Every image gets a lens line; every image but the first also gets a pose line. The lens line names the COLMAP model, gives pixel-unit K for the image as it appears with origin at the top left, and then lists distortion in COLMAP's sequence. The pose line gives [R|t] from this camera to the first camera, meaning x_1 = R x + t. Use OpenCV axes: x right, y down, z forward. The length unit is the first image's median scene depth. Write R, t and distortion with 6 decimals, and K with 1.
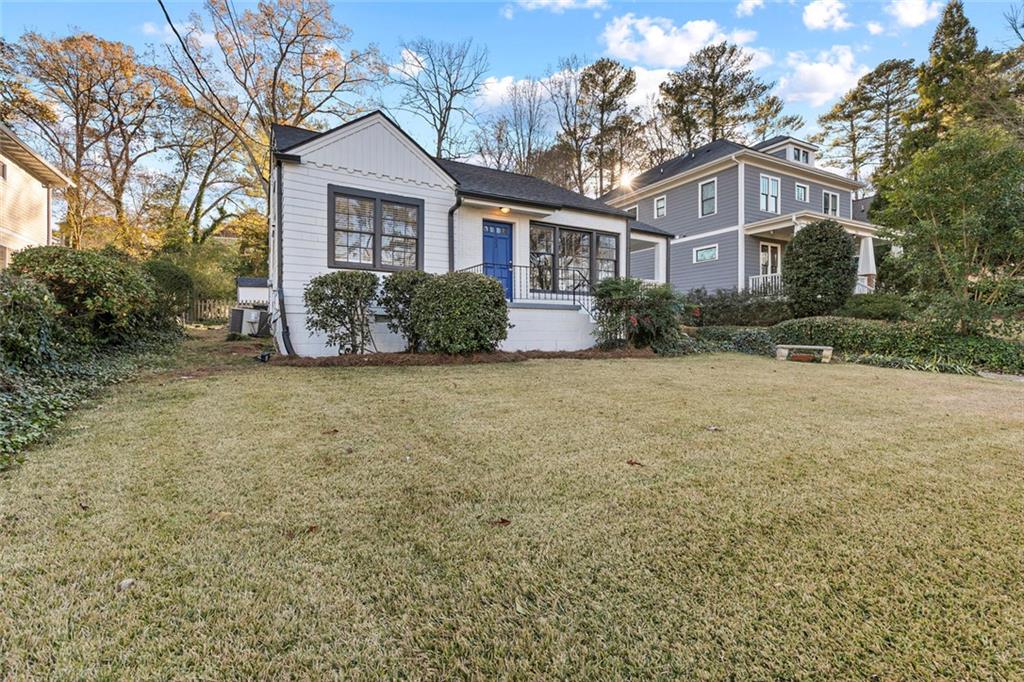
lens RADIAL K [[458.2, 0, 512.0], [0, 458.2, 341.0], [0, 0, 1]] dist [0.000997, 0.000401]
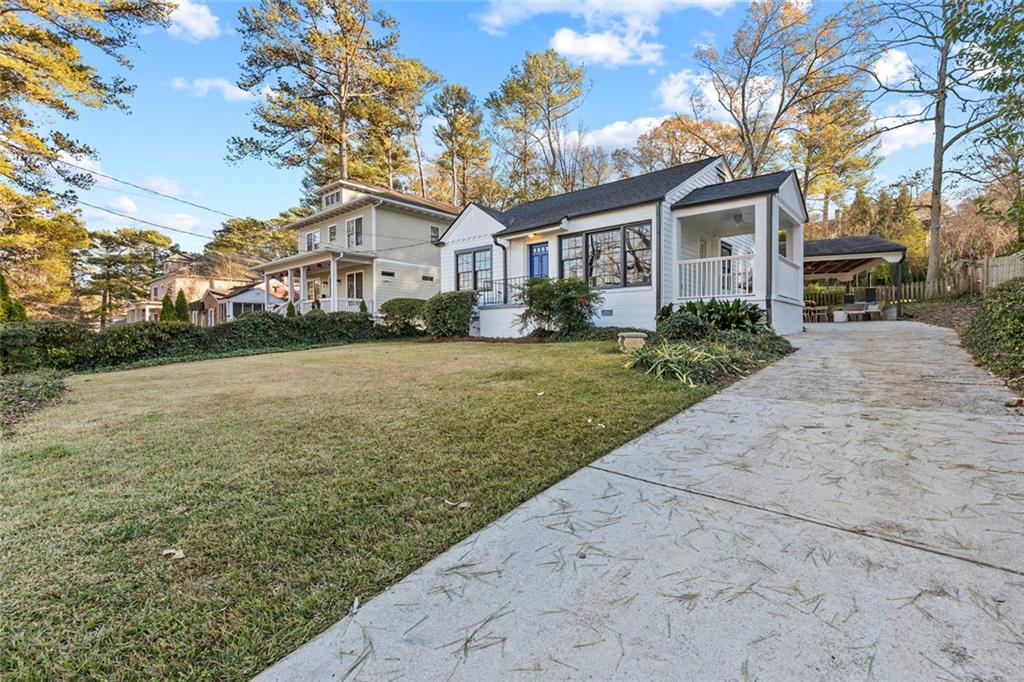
lens RADIAL K [[458.2, 0, 512.0], [0, 458.2, 341.0], [0, 0, 1]] dist [0.000997, 0.000401]
pose [[0.326913, 0.008983, -0.945012, 1.241272], [-0.010296, 0.999929, 0.005944, 0.019568], [0.944998, 0.007786, 0.326982, 0.497121]]
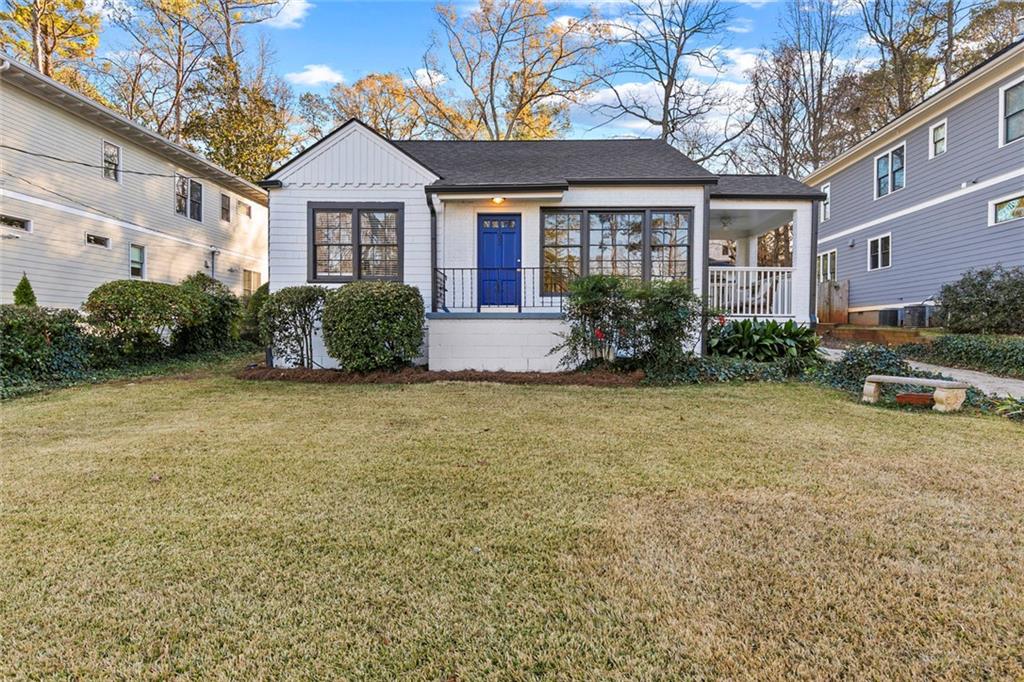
lens RADIAL K [[555.8, 0, 512.0], [0, 555.8, 341.0], [0, 0, 1]] dist [-0.002651, 0.000511]
pose [[0.847943, 0.007446, -0.530036, 0.538694], [-0.012110, 0.999912, -0.005326, -0.023954], [0.529950, 0.010936, 0.847959, 0.156348]]
